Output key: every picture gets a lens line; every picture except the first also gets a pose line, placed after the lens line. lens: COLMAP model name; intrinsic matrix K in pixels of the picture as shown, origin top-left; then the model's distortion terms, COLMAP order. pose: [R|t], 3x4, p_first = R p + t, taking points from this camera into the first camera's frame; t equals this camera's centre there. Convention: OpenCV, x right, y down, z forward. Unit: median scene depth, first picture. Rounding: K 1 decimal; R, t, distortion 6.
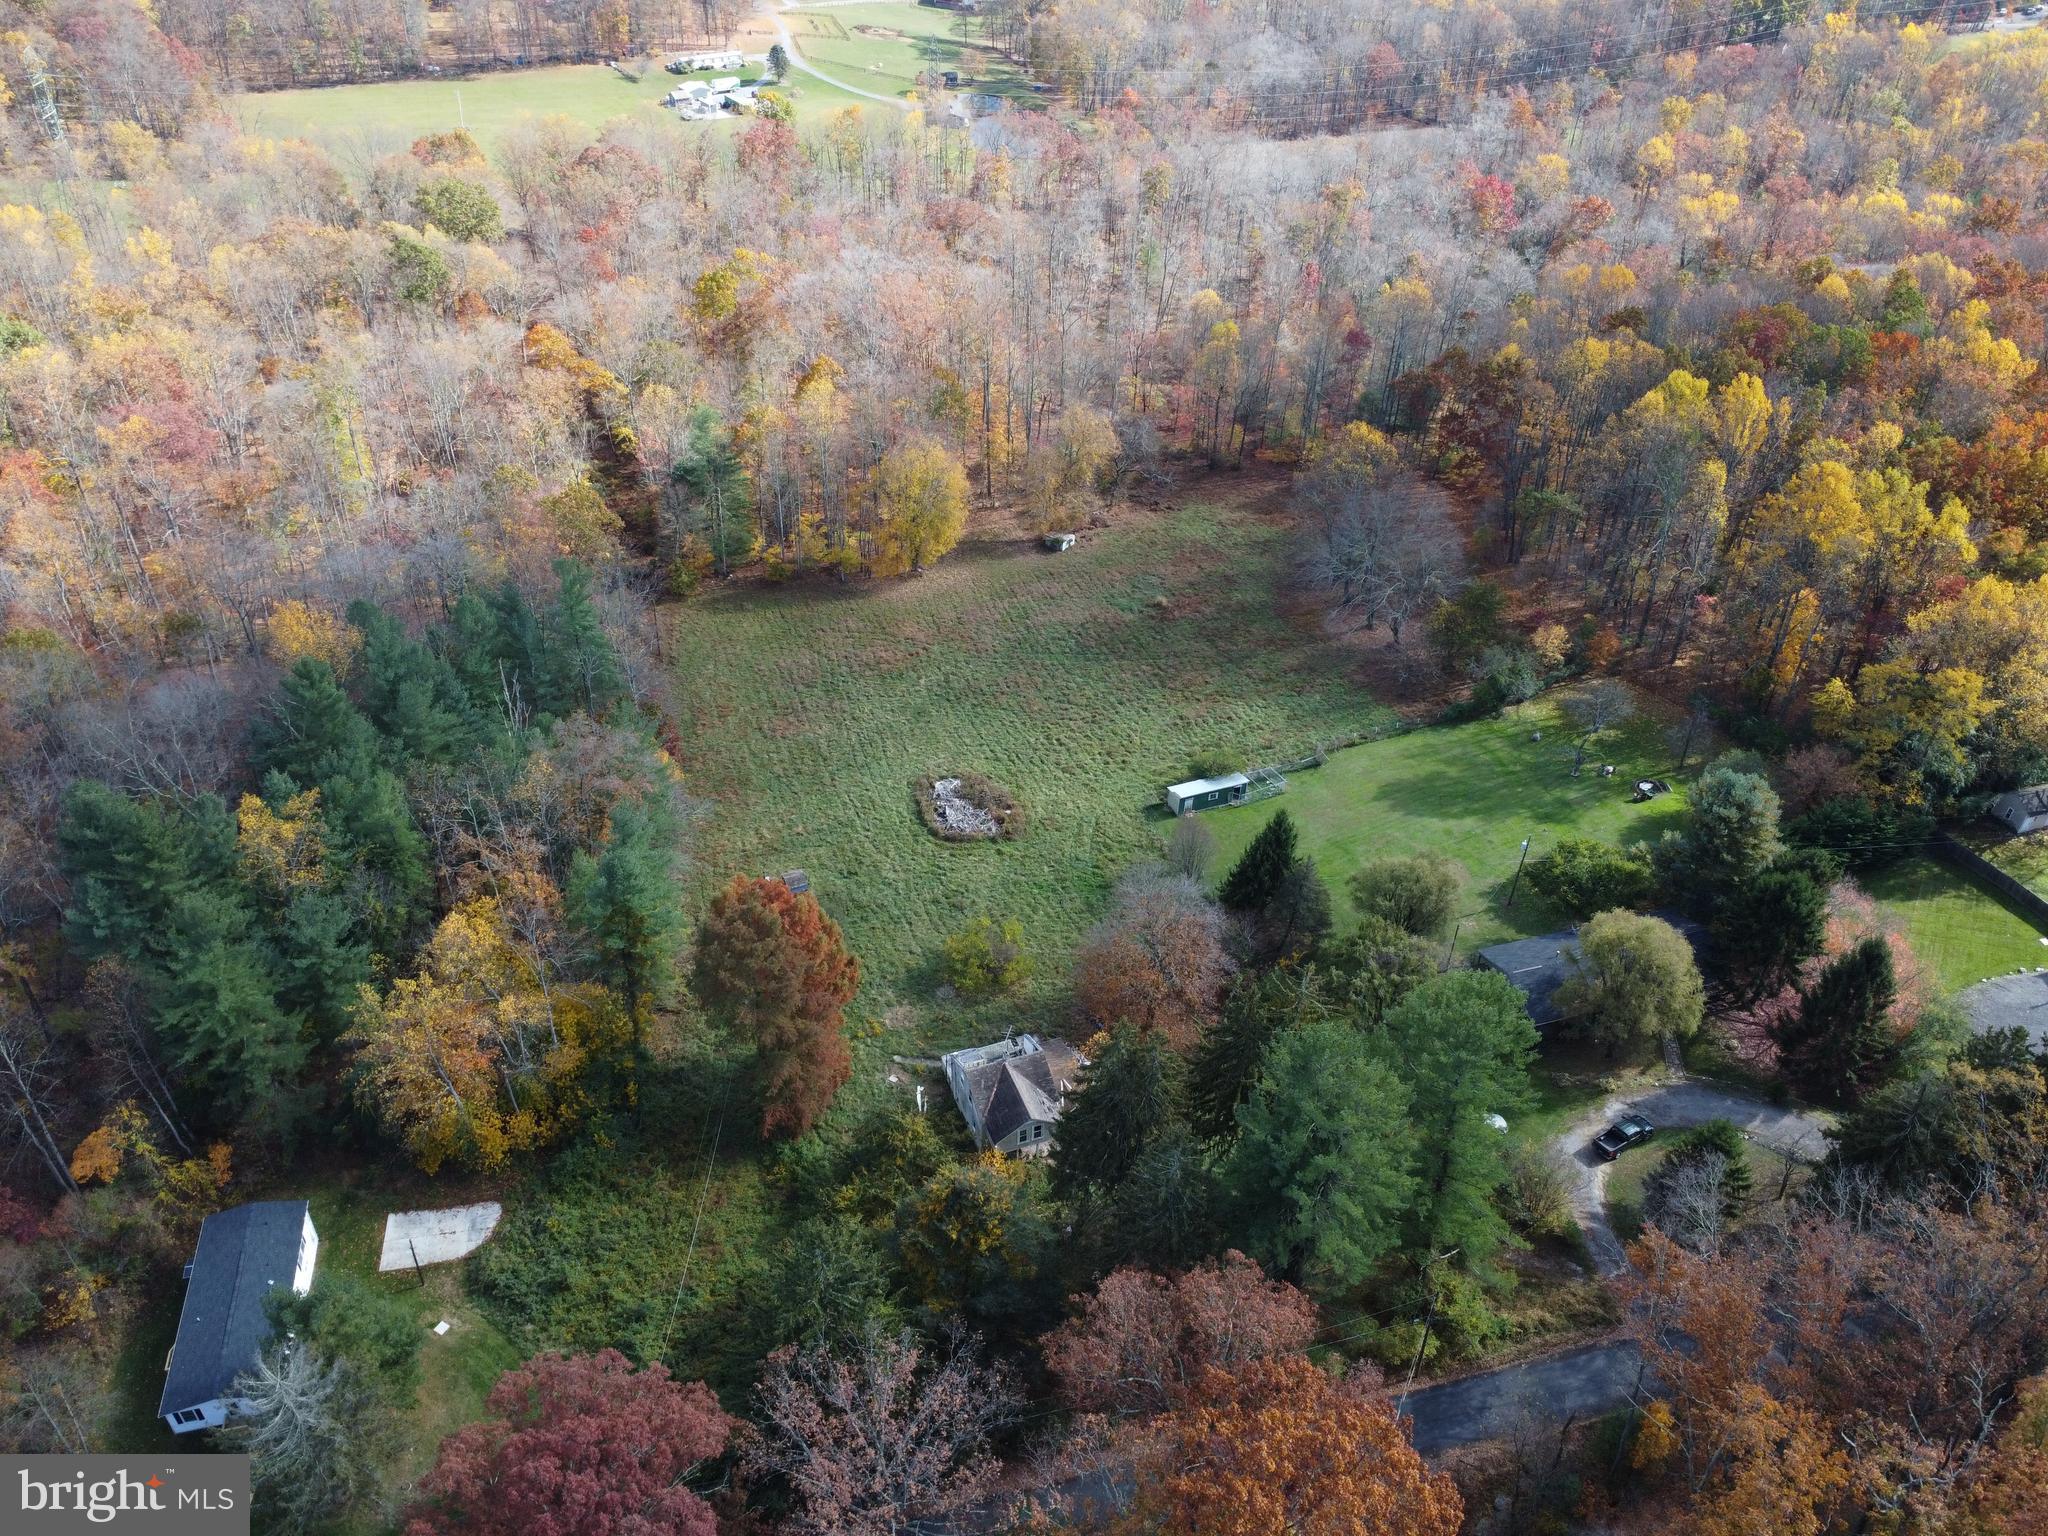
lens RADIAL K [[1532.1, 0, 1019.8], [0, 1532.1, 731.2], [0, 0, 1]] dist [0.000571, -0.004833]
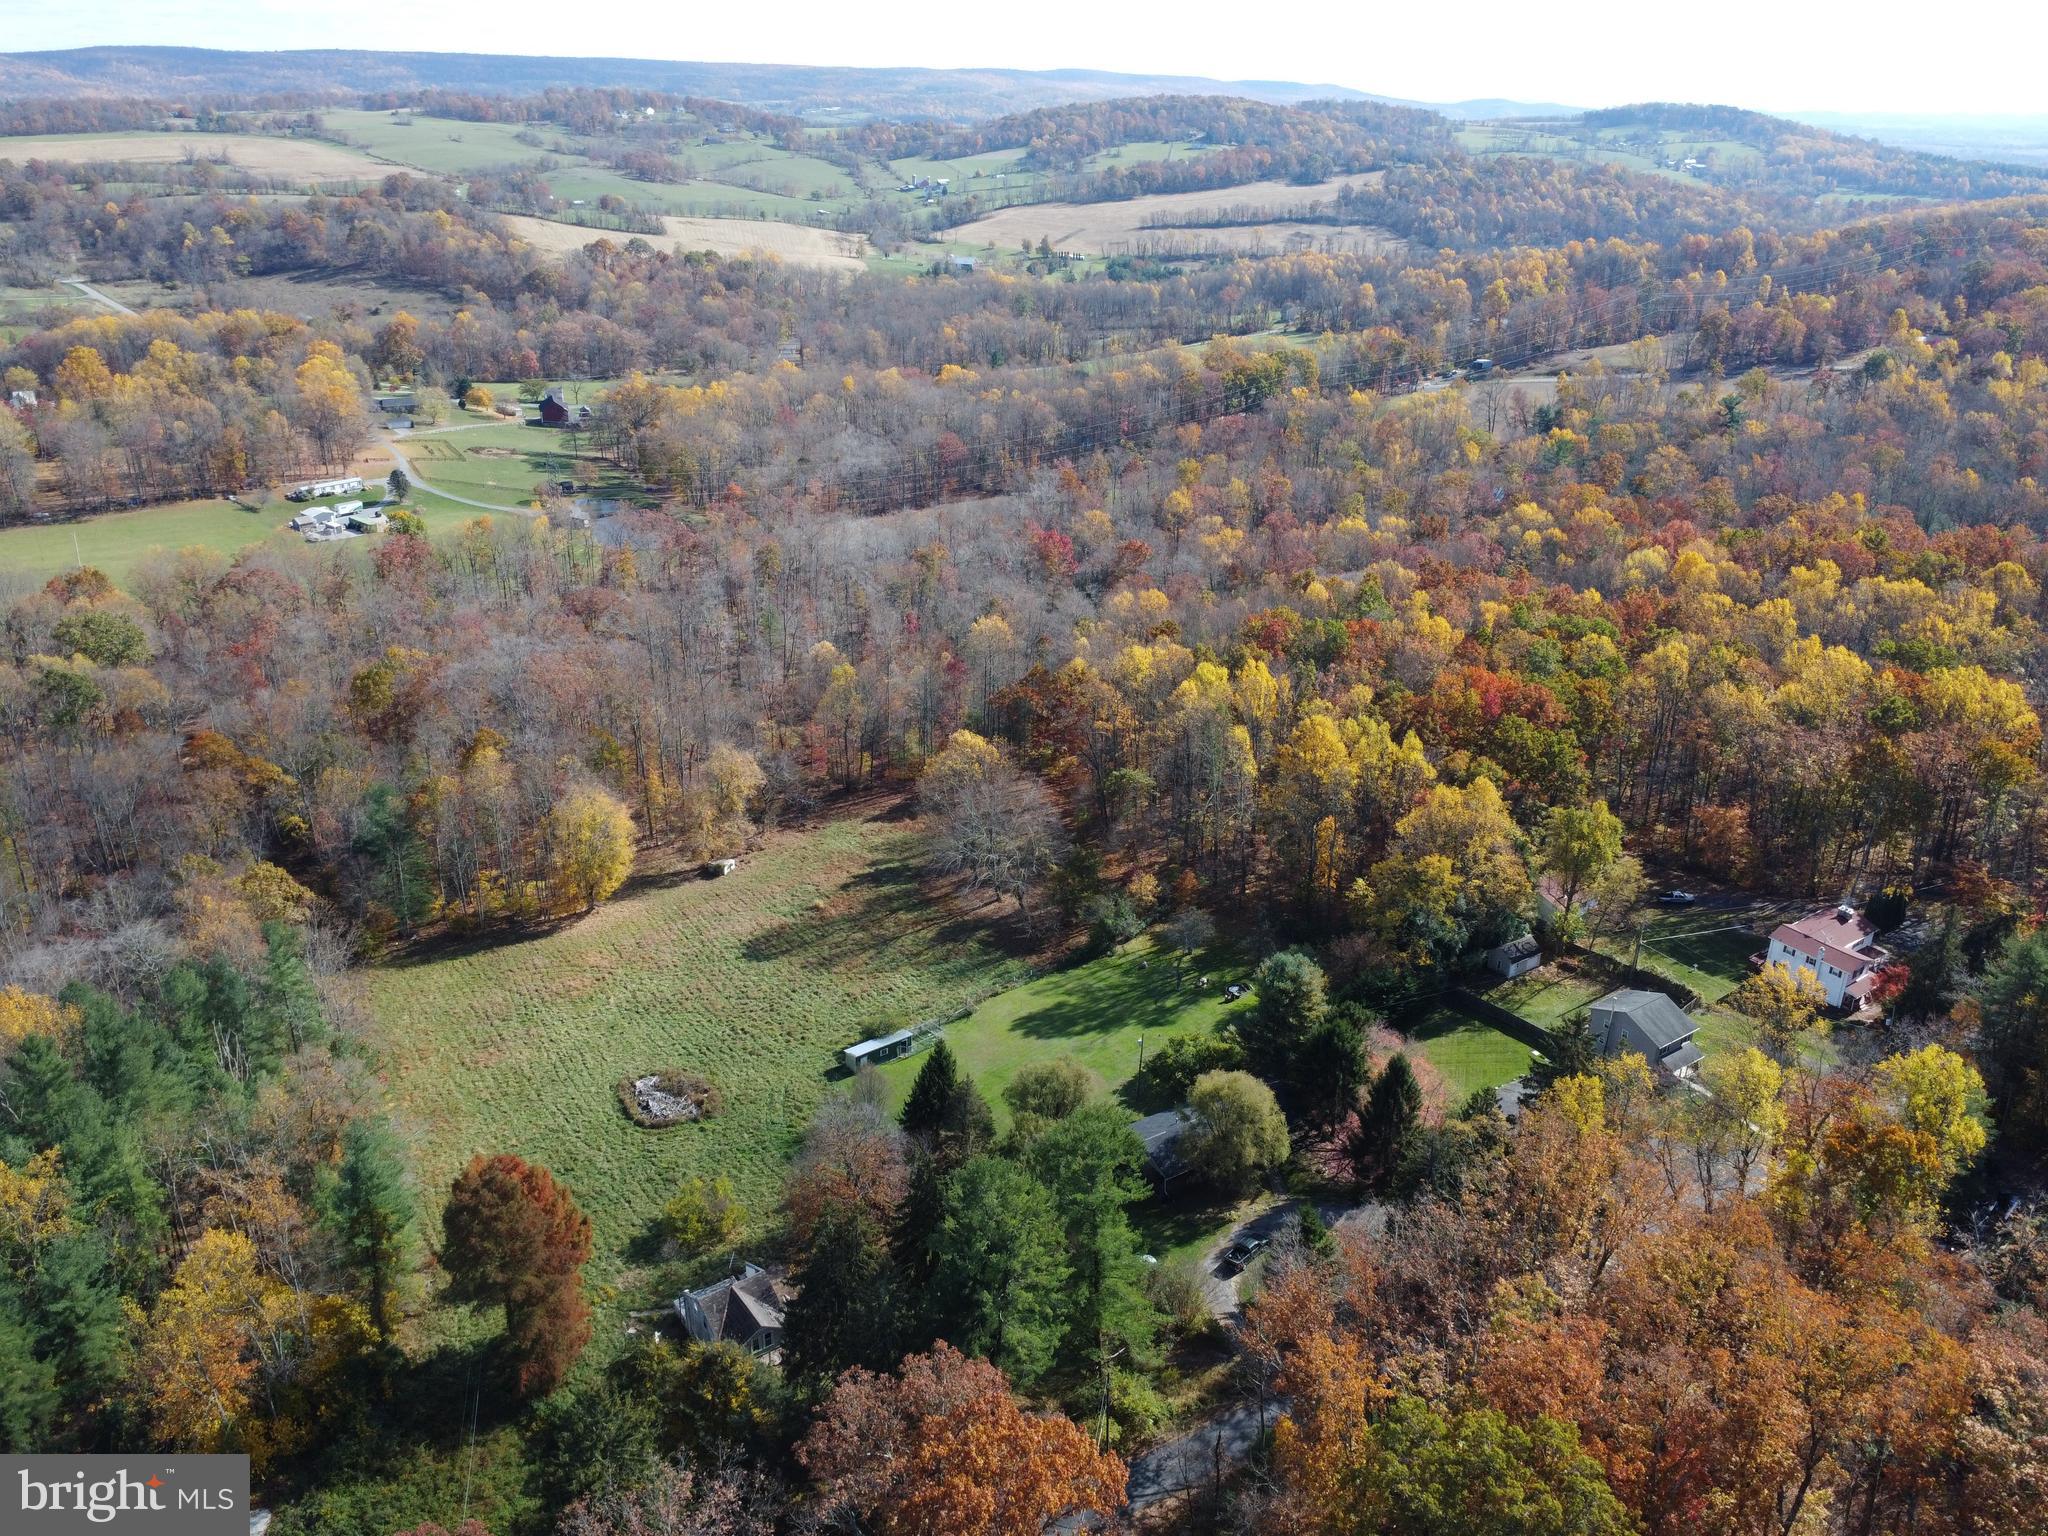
lens RADIAL K [[1526.3, 0, 1020.0], [0, 1526.3, 740.5], [0, 0, 1]] dist [0.001630, -0.007147]
pose [[0.966313, -0.110255, 0.232559, -0.016552], [0.159479, 0.965722, -0.204813, 0.067622], [-0.202006, 0.235002, 0.950772, -0.169644]]
